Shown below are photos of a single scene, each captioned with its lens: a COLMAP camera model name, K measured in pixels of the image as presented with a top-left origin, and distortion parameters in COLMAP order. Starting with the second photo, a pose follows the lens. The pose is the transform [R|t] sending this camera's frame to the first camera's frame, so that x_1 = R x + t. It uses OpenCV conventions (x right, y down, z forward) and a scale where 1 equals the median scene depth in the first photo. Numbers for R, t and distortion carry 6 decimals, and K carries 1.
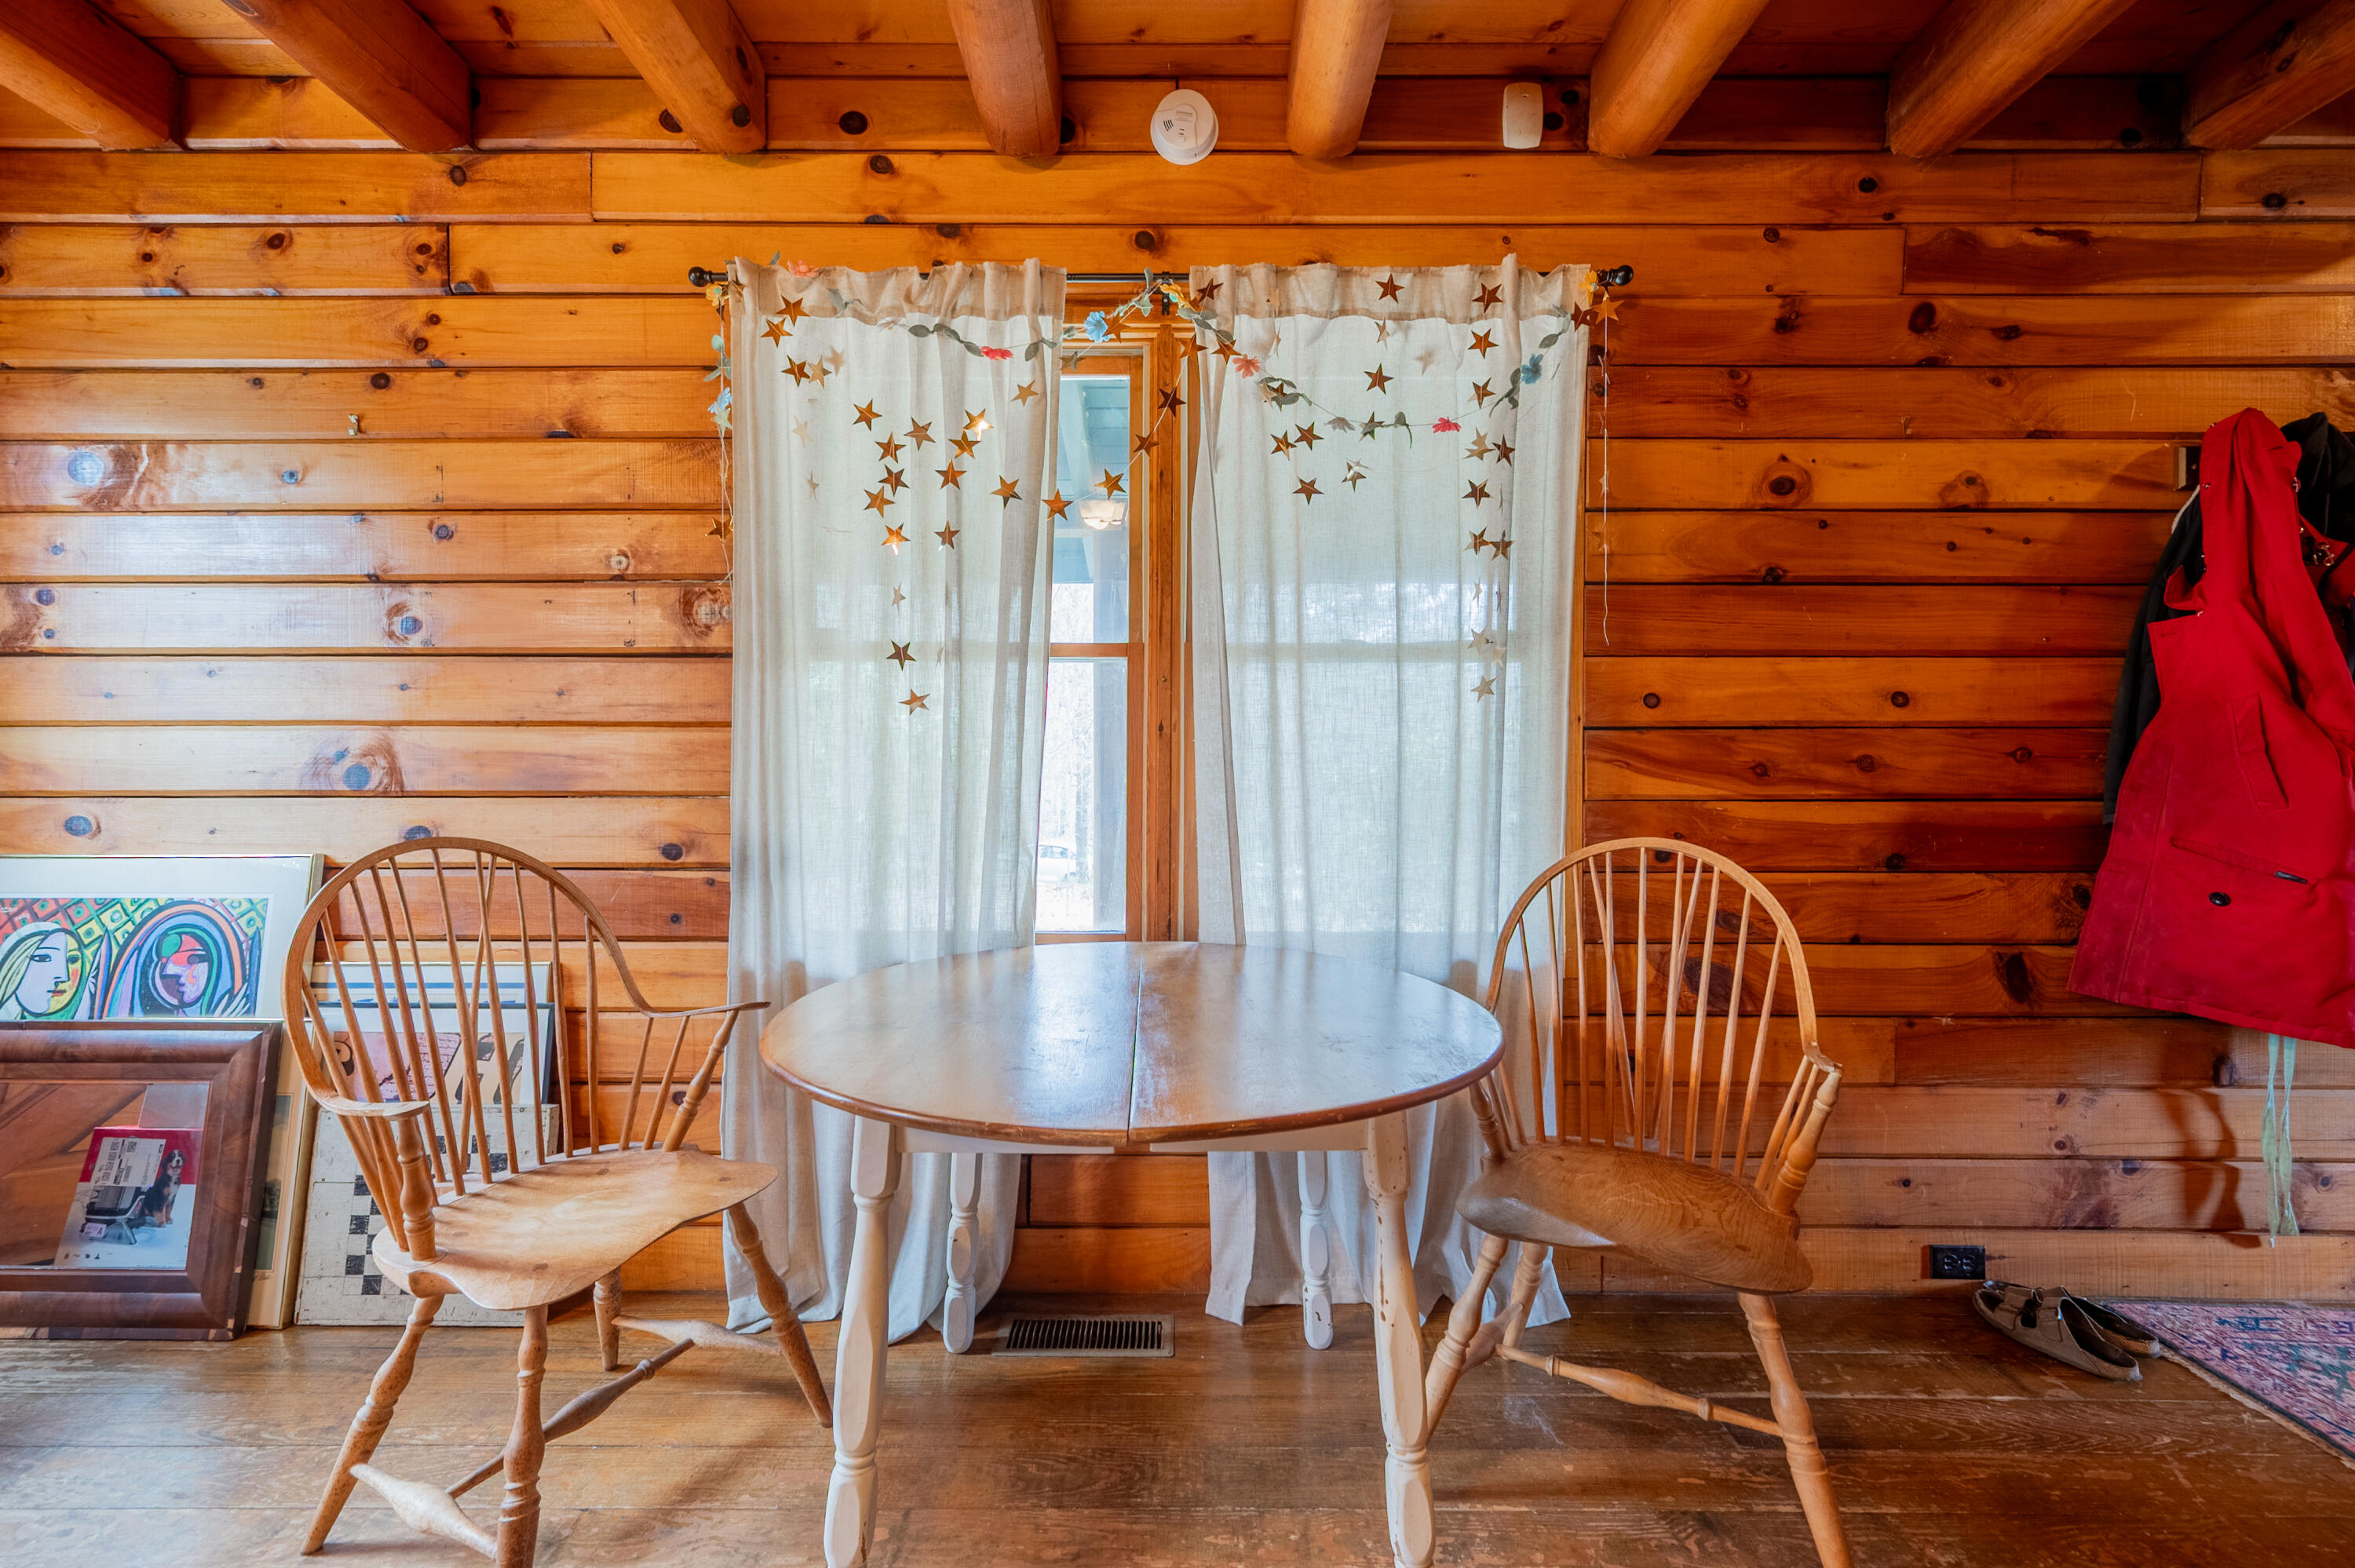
lens RADIAL K [[954.0, 0, 1184.8], [0, 954.0, 791.5], [0, 0, 1]] dist [0.004586, 0.000216]
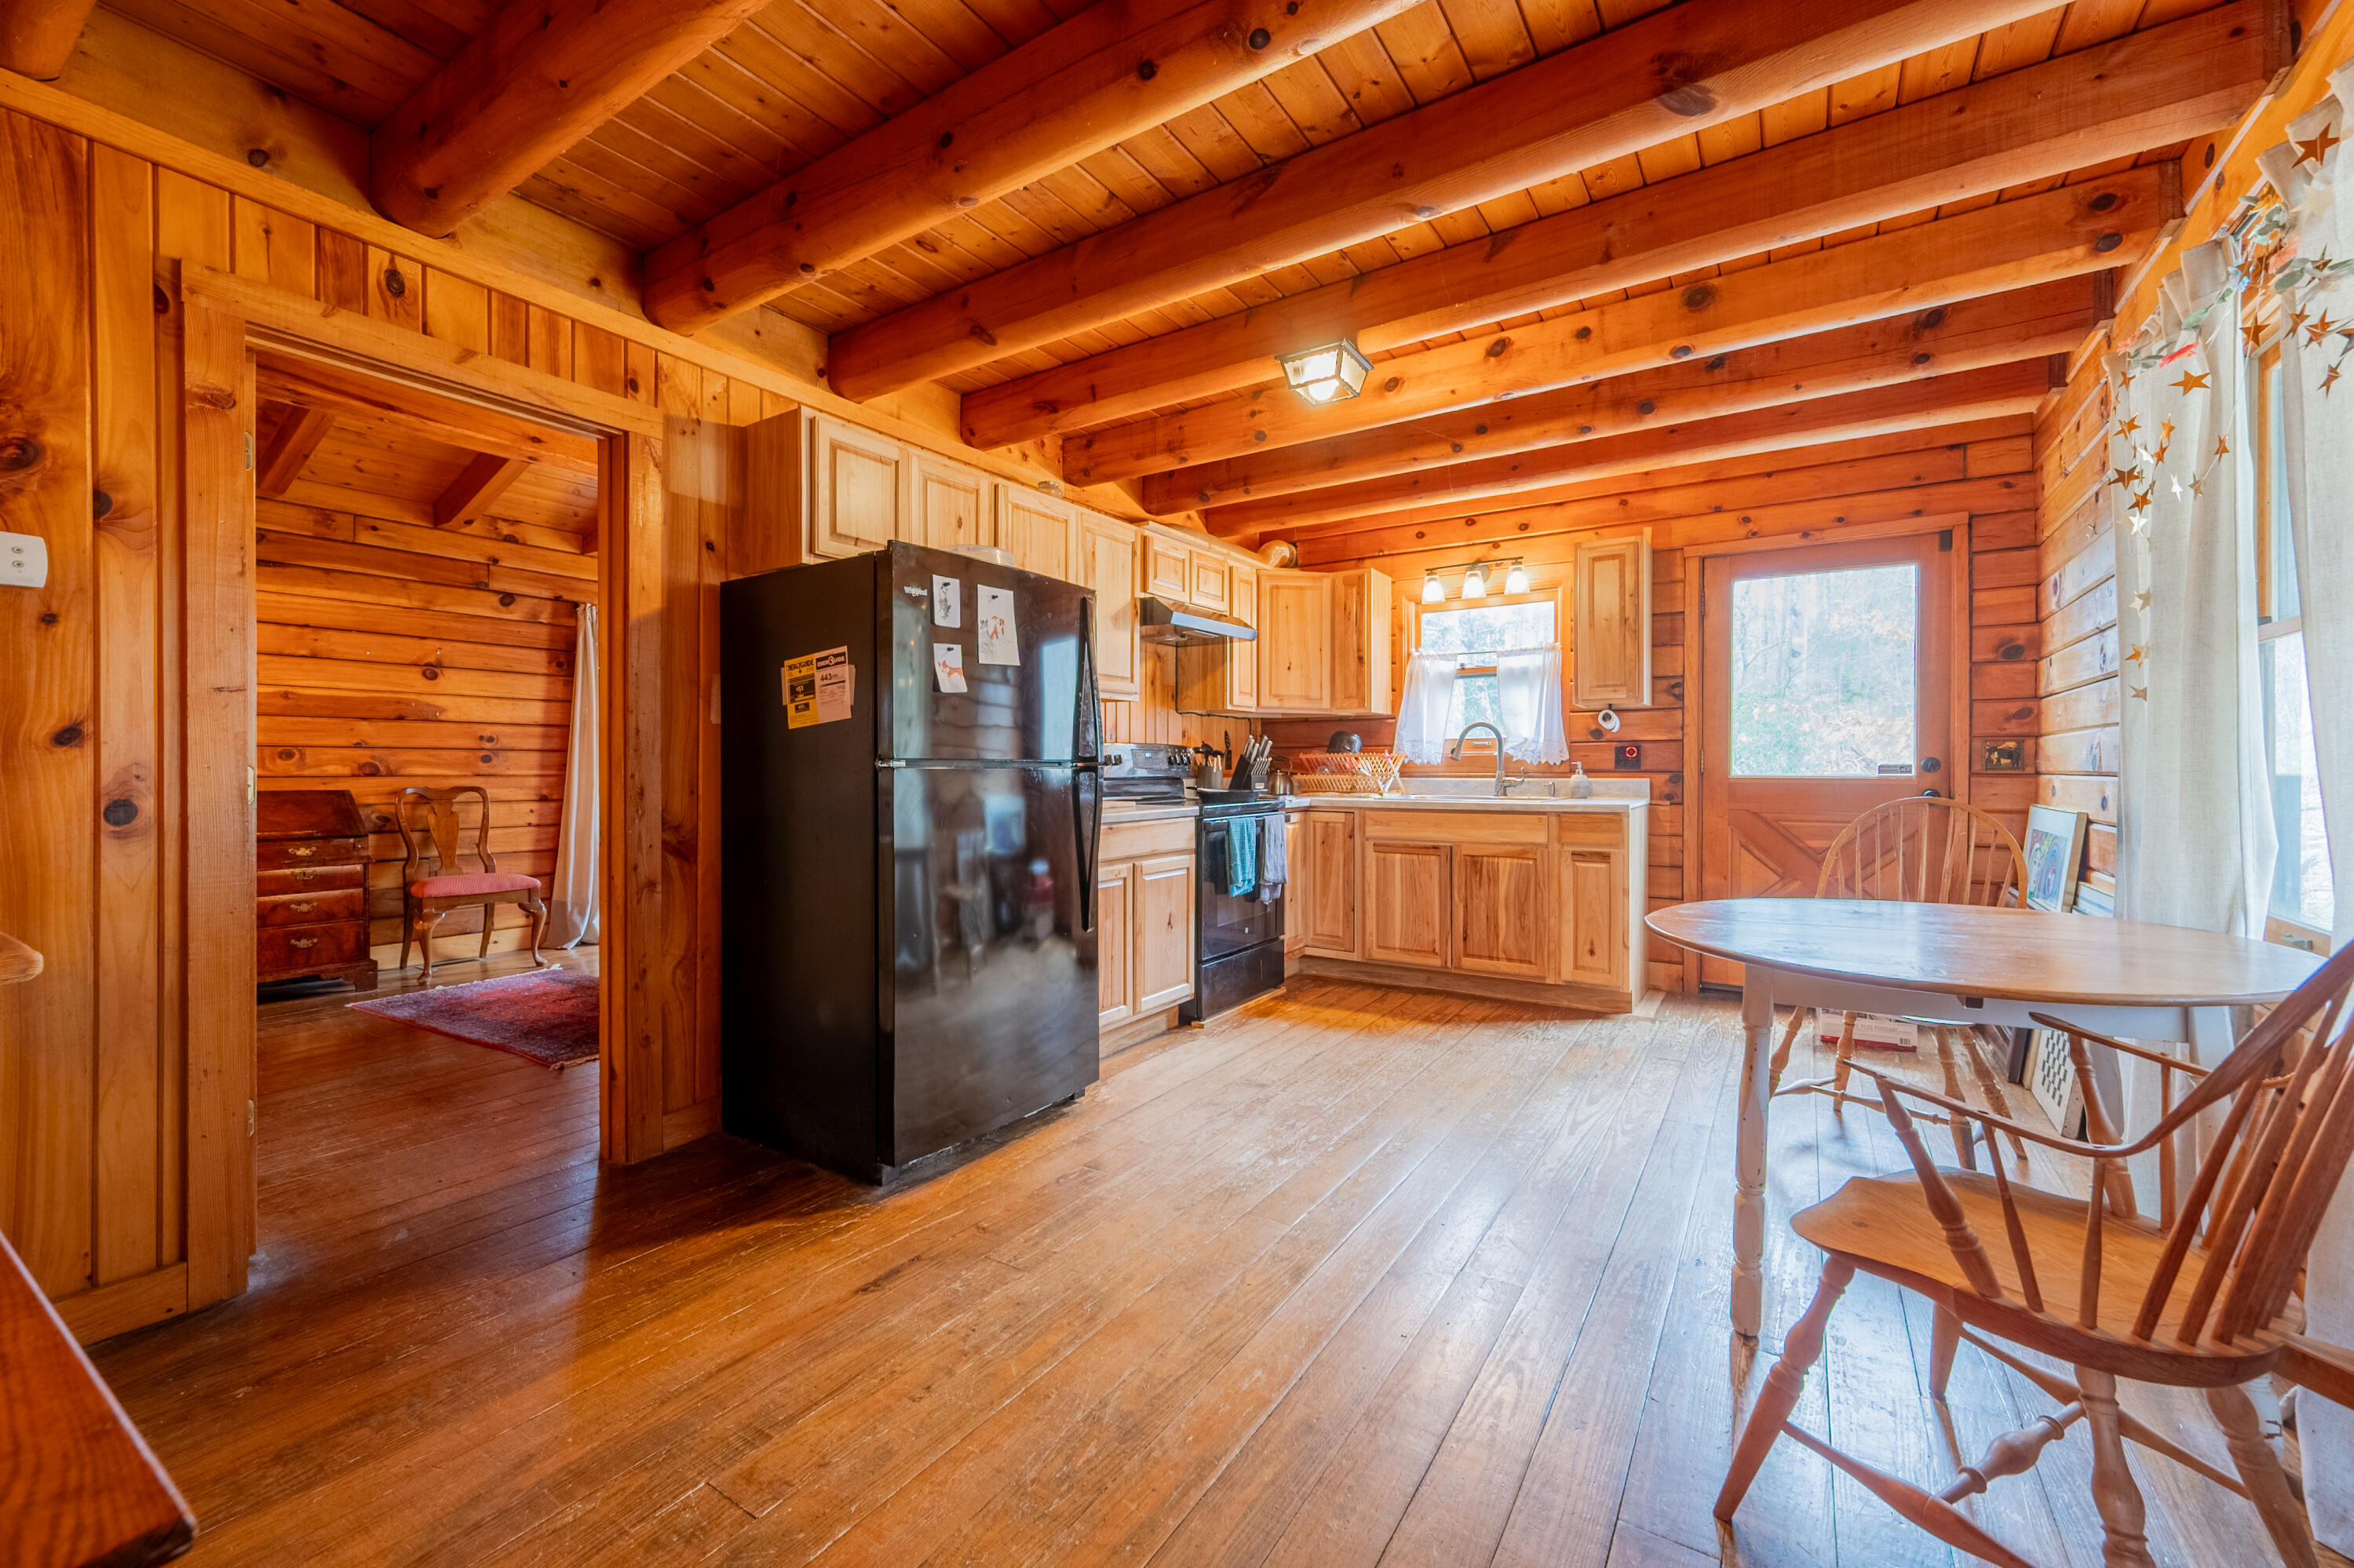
lens RADIAL K [[953.7, 0, 1184.2], [0, 953.7, 771.2], [0, 0, 1]] dist [0.004586, 0.000216]
pose [[-0.540393, 0.002444, -0.841409, 1.263999], [-0.003786, 0.999979, 0.005336, -0.005334], [0.841404, 0.006070, -0.540372, 0.649105]]
